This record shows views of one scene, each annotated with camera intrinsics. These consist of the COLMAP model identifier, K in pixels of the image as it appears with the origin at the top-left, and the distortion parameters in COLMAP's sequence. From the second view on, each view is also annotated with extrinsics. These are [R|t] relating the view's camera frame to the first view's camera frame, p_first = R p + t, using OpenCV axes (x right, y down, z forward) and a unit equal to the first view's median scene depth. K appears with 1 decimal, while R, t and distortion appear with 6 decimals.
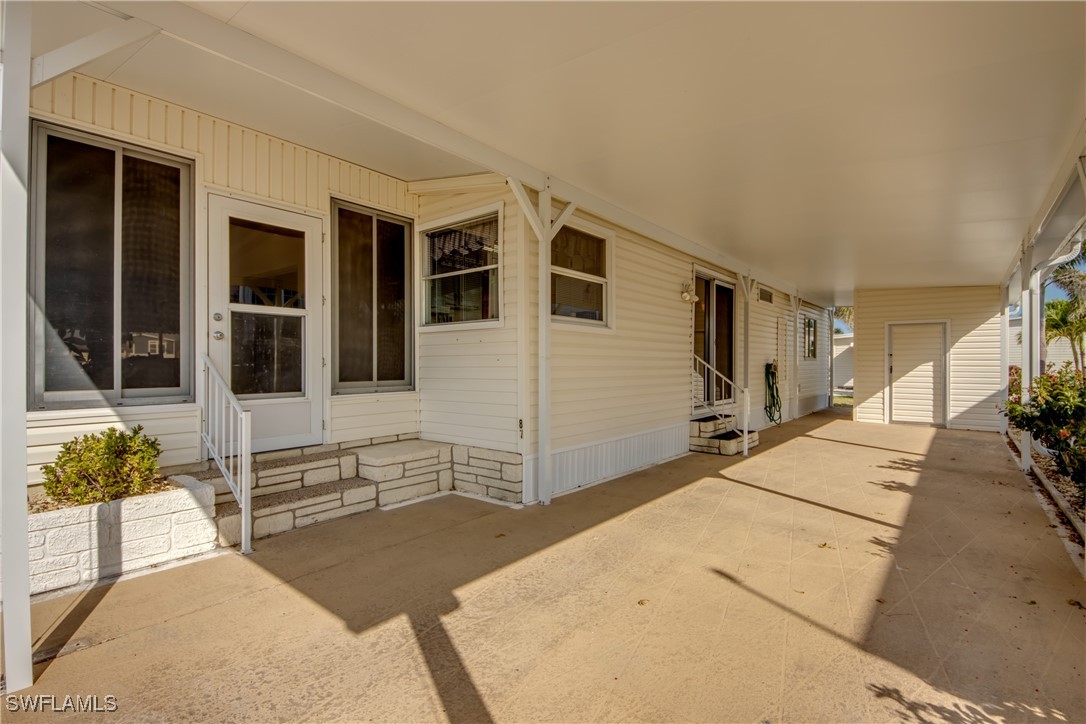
lens RADIAL K [[517.4, 0, 543.0], [0, 517.4, 362.0], [0, 0, 1]] dist [0.000763, -0.000008]
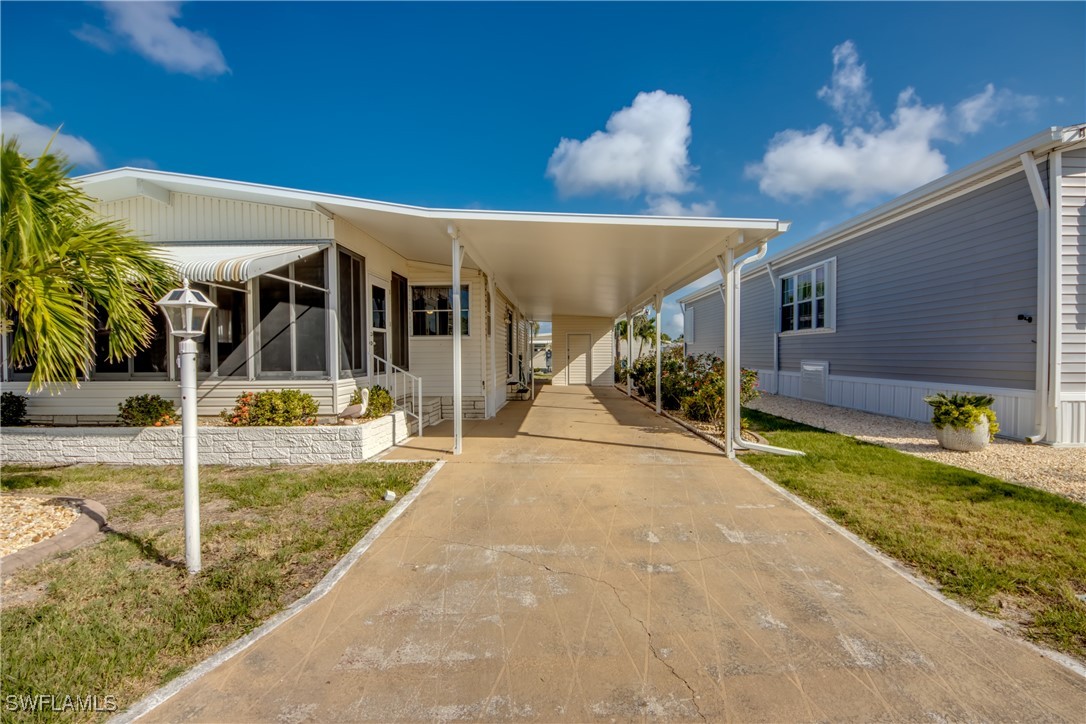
lens RADIAL K [[432.6, 0, 543.0], [0, 432.6, 362.0], [0, 0, 1]] dist [0.010154, -0.000010]
pose [[0.810085, -0.018912, 0.586007, -0.552880], [0.007185, 0.999725, 0.022331, -0.006227], [-0.586268, -0.013880, 0.809998, -0.393973]]
